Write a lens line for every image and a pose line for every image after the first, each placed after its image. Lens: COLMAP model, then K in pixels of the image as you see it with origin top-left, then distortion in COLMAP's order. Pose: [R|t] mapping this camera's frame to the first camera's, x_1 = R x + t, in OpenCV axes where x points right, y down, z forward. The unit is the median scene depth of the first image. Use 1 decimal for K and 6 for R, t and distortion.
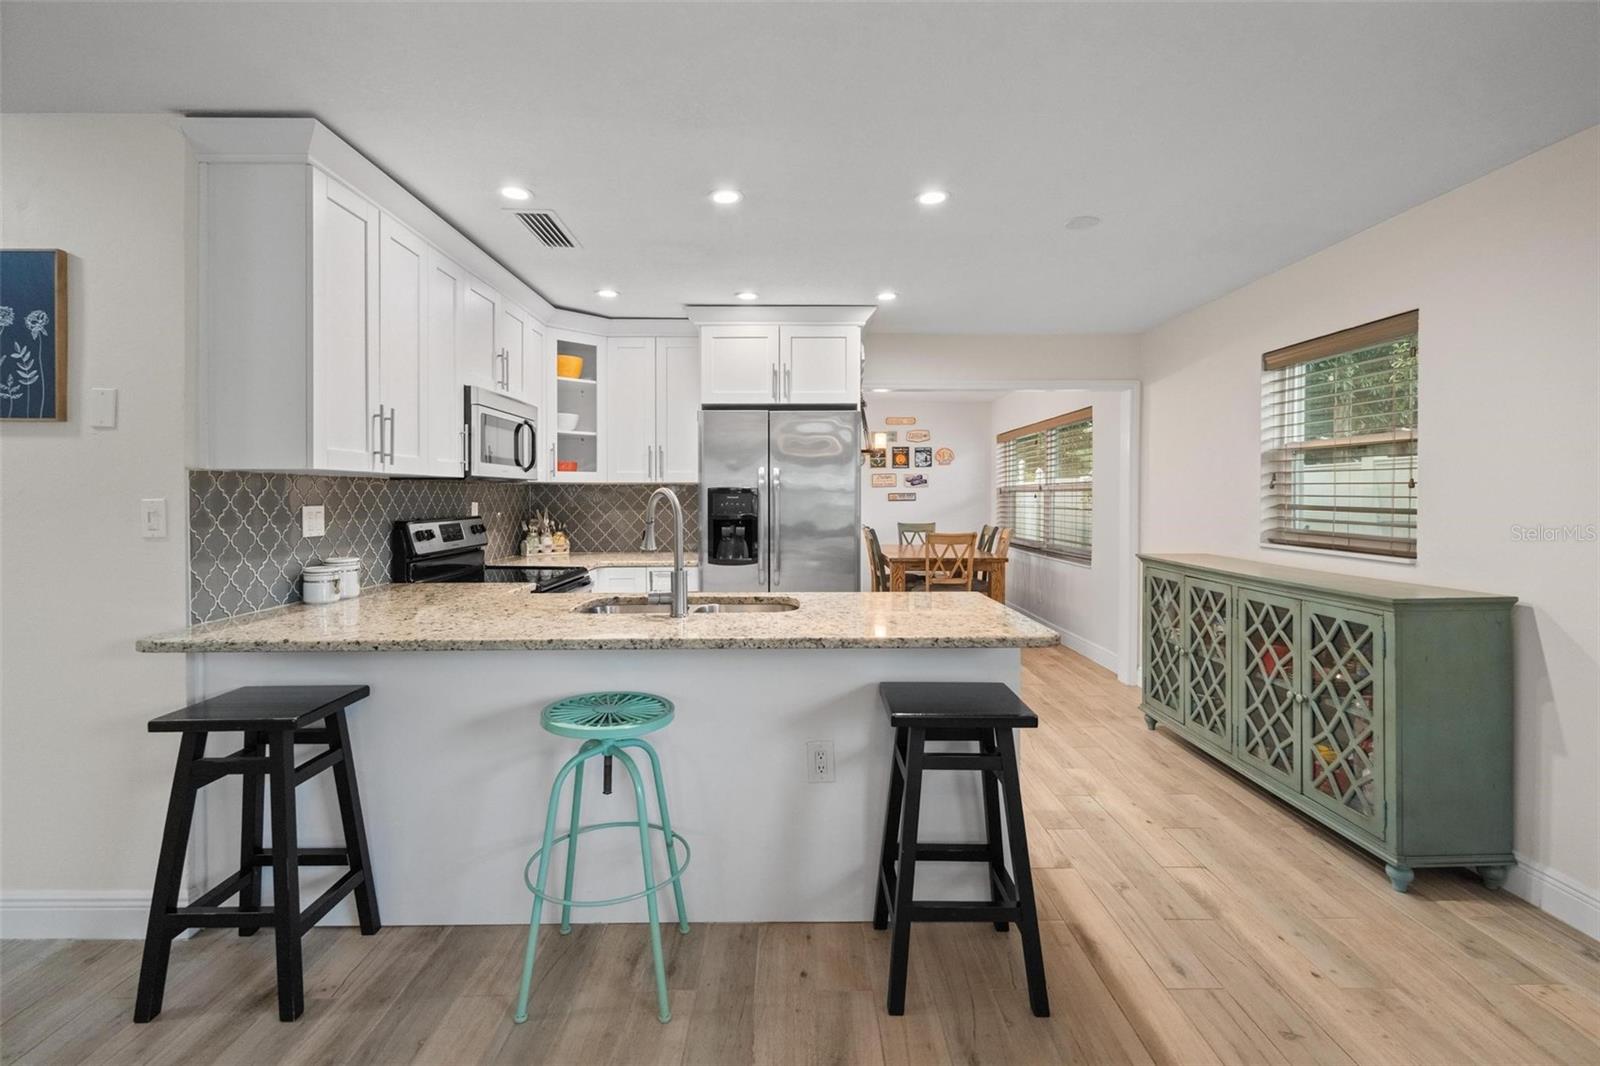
lens RADIAL K [[729.1, 0, 802.1], [0, 729.1, 492.1], [0, 0, 1]] dist [-0.003987, -0.000169]
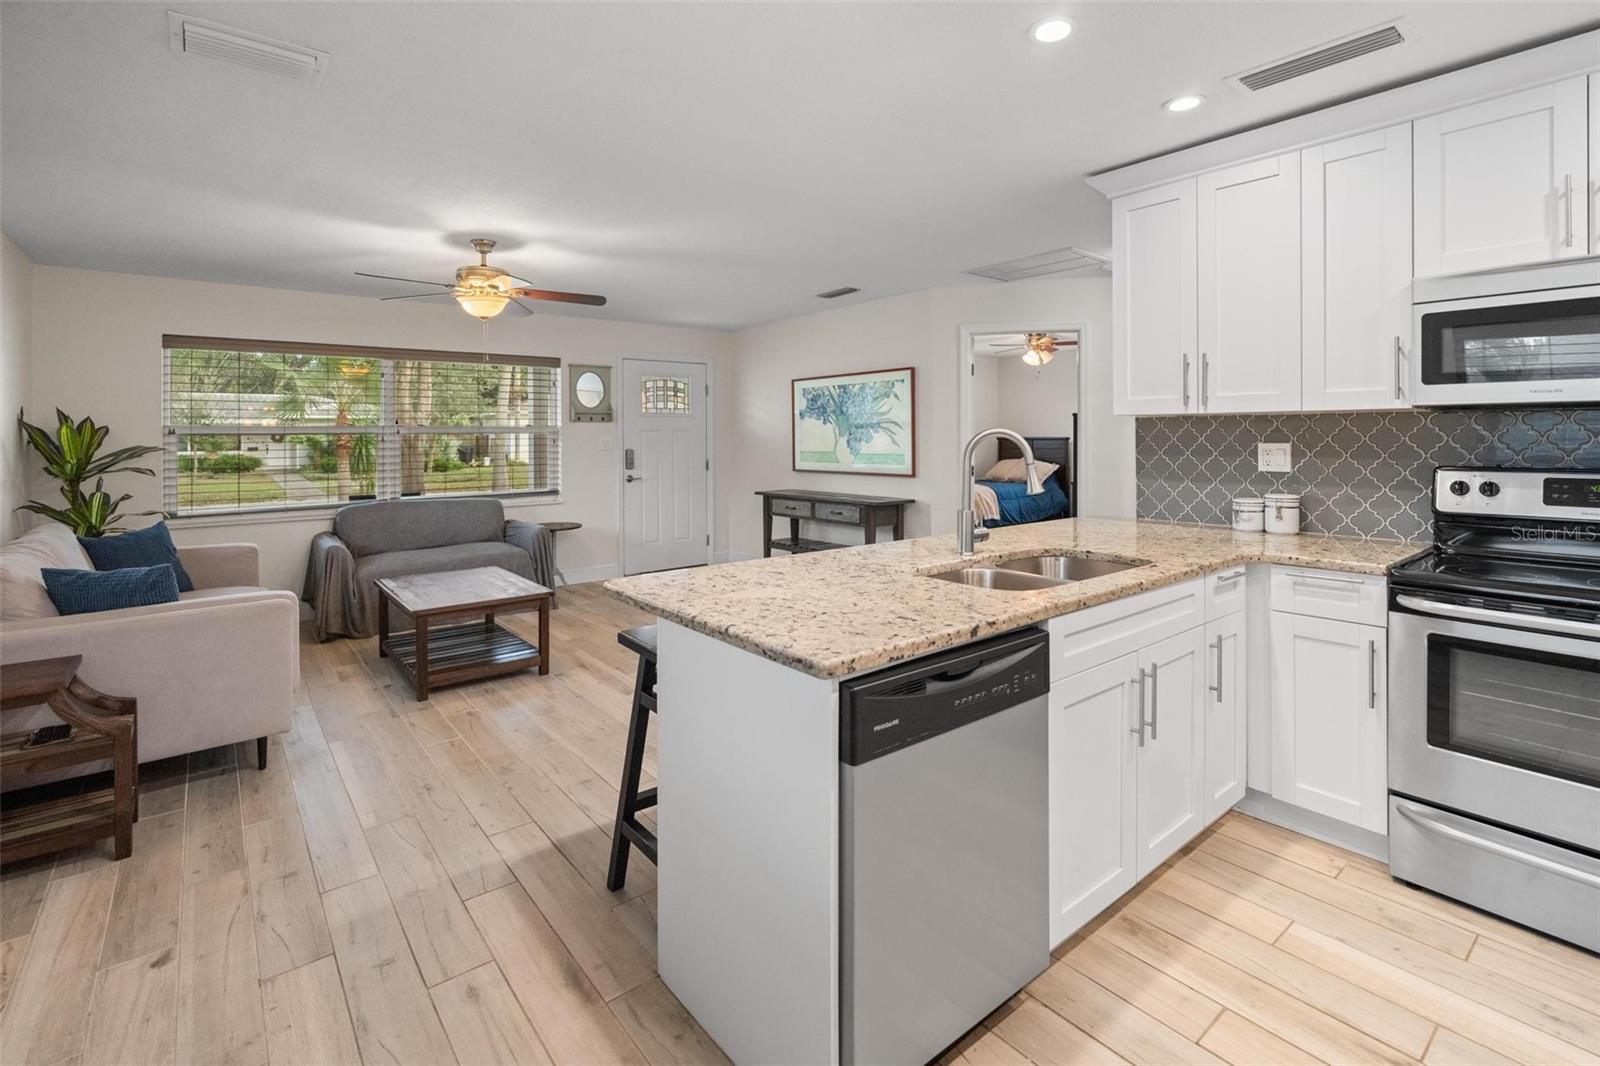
lens RADIAL K [[729.1, 0, 810.4], [0, 729.1, 431.5], [0, 0, 1]] dist [-0.003987, -0.000169]
pose [[-0.777708, 0.000354, -0.628625, 0.447263], [0.006713, 0.999948, -0.007742, 0.004623], [0.628589, -0.010241, -0.777670, 1.153109]]
